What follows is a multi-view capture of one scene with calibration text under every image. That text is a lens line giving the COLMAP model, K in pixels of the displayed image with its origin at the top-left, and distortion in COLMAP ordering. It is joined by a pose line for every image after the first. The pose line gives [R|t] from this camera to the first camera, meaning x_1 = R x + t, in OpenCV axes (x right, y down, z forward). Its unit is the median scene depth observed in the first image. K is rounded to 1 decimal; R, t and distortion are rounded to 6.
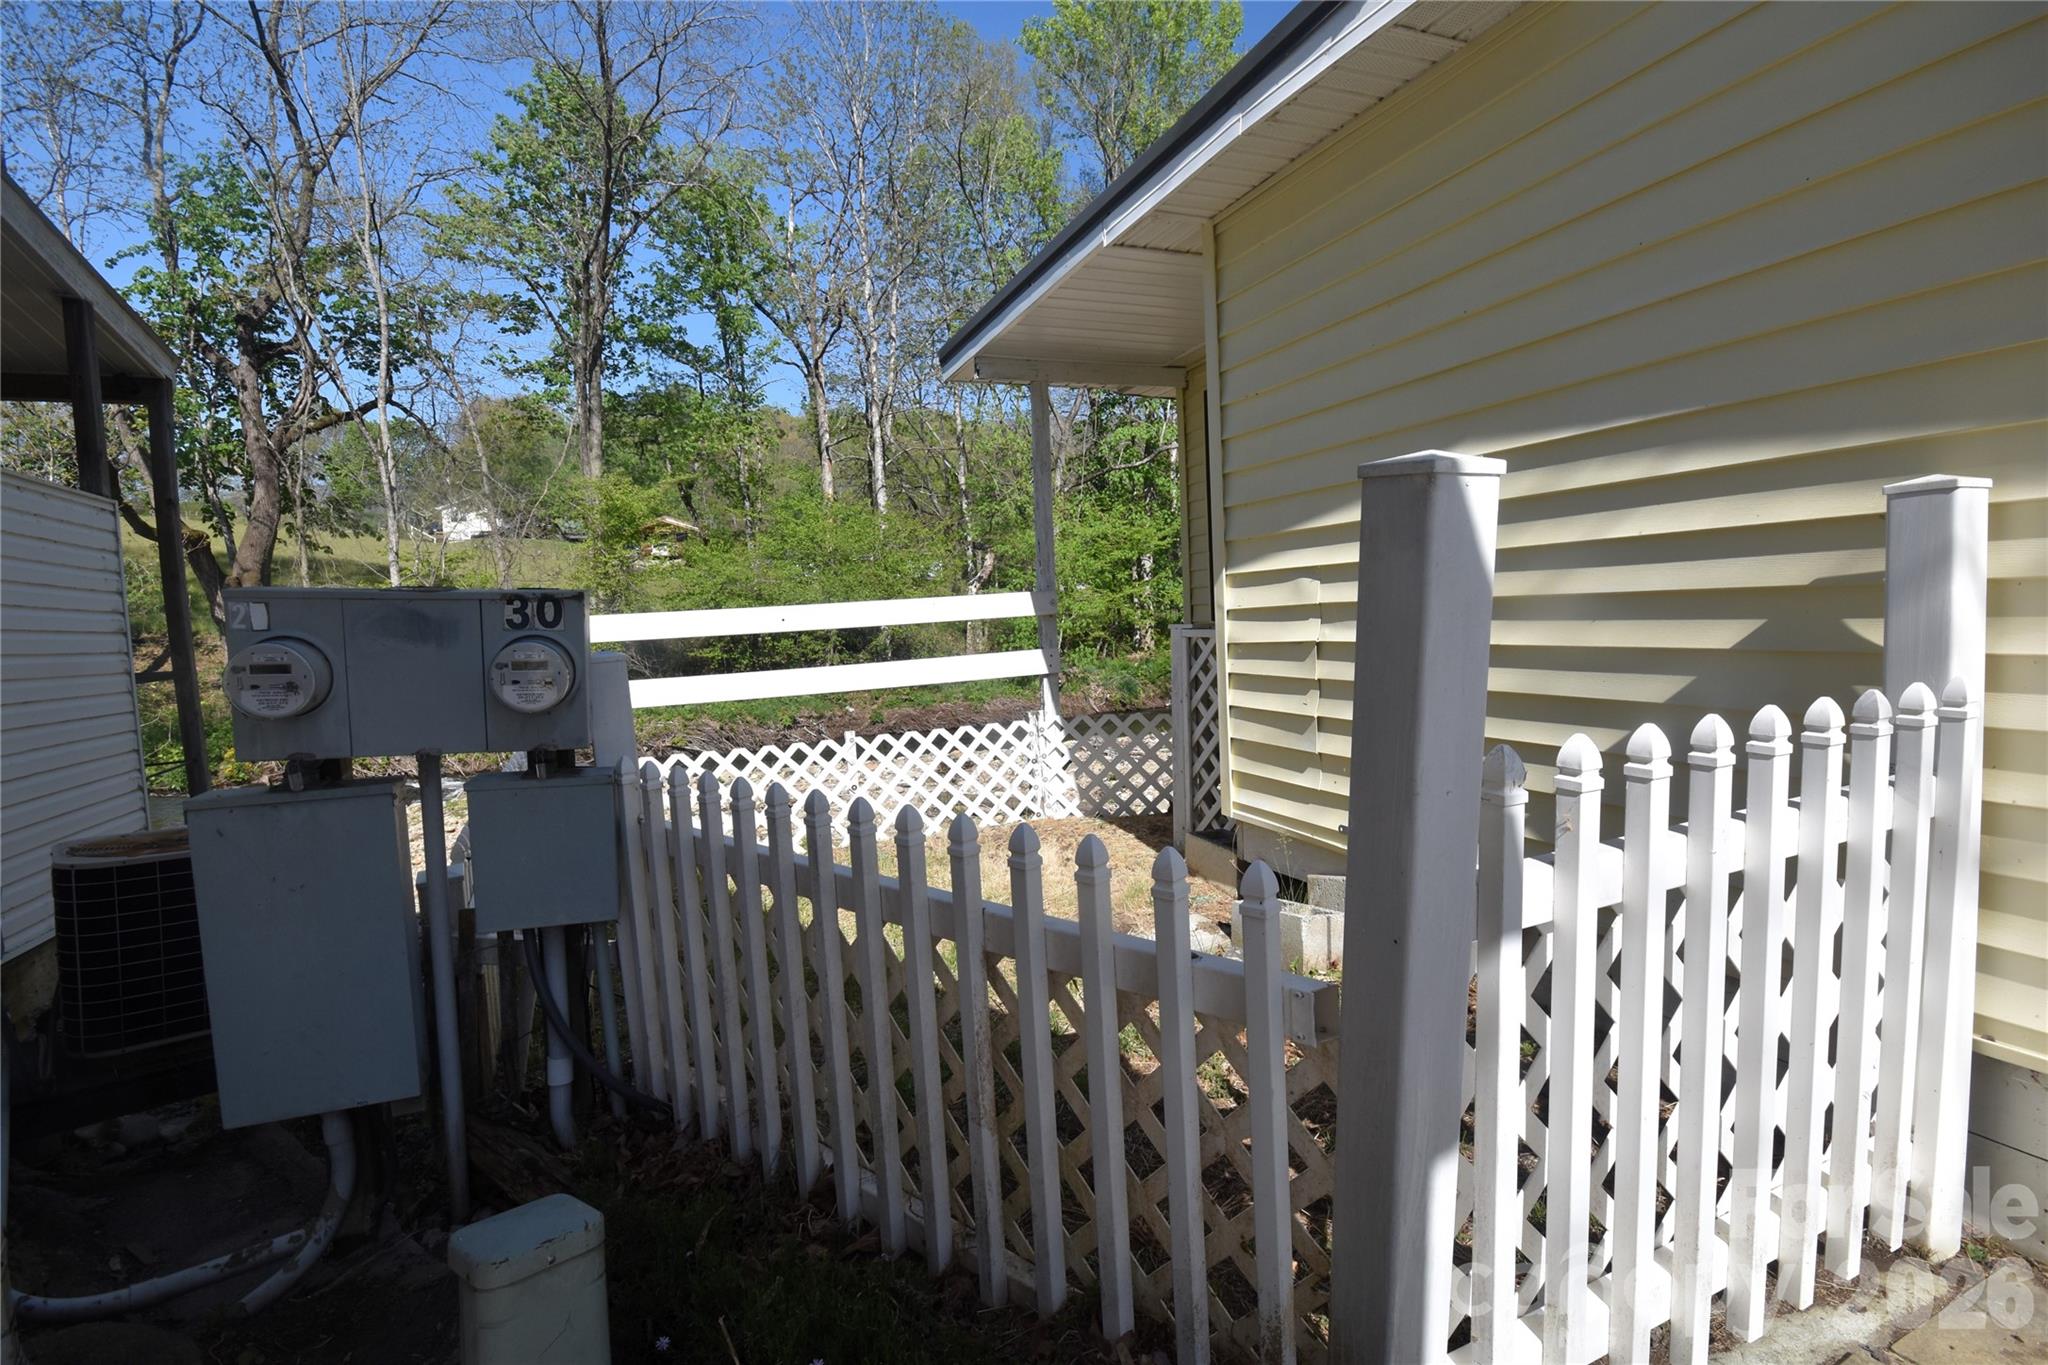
lens RADIAL K [[895.8, 0, 1026.7], [0, 895.8, 679.9], [0, 0, 1]] dist [0.016875, -0.011948]
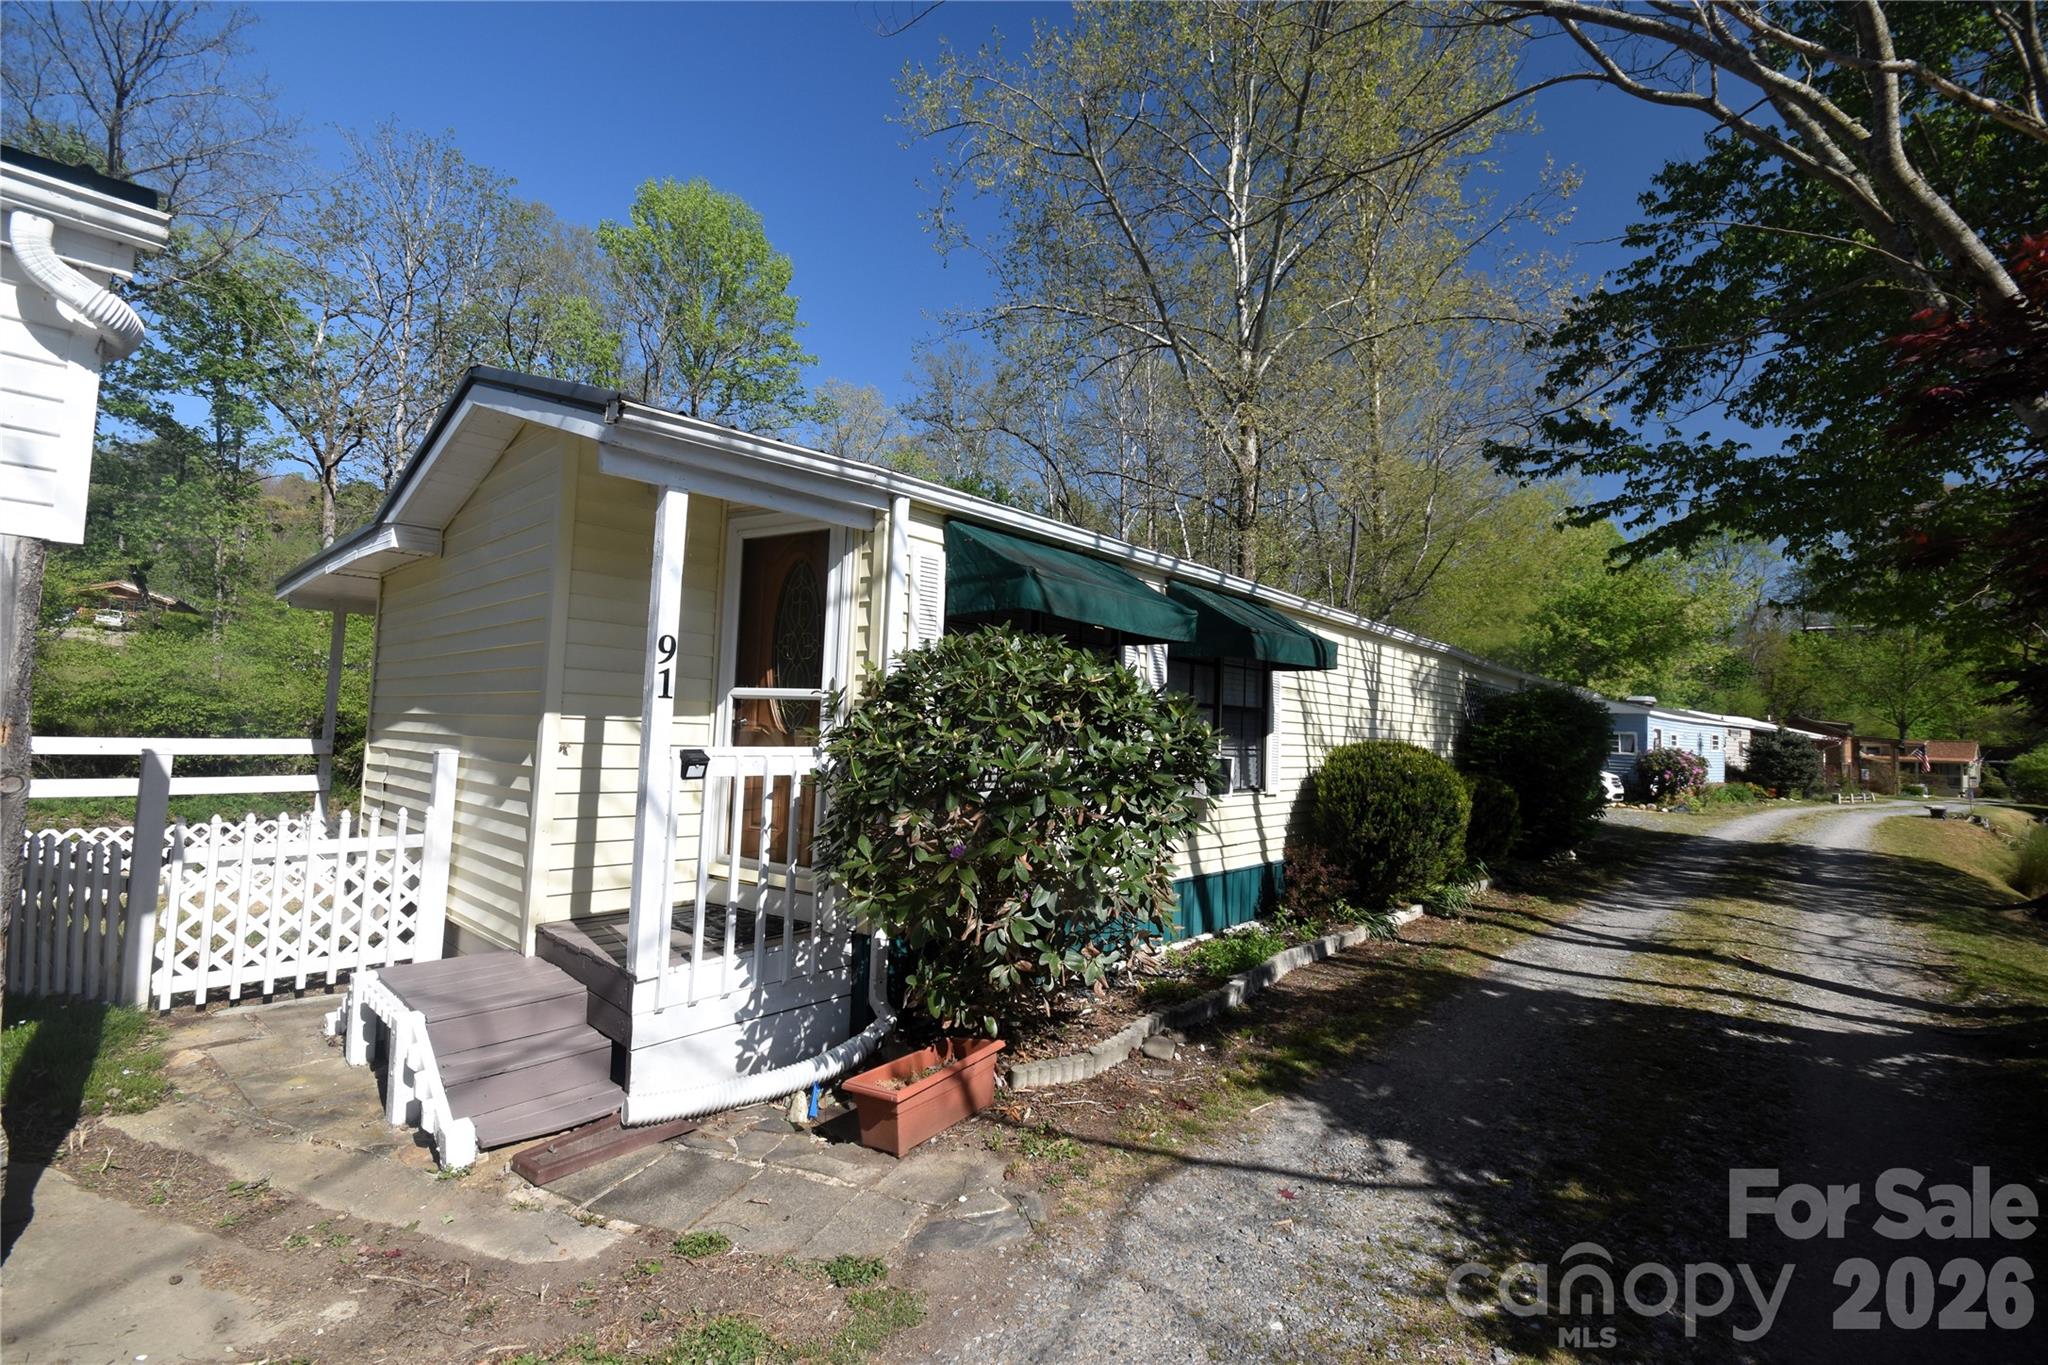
lens RADIAL K [[895.8, 0, 1026.7], [0, 895.8, 679.9], [0, 0, 1]] dist [0.016875, -0.011948]
pose [[0.915494, 0.099578, 0.389815, 0.111396], [-0.045121, 0.988187, -0.146462, -0.005108], [-0.399794, 0.116496, 0.909172, -0.204939]]
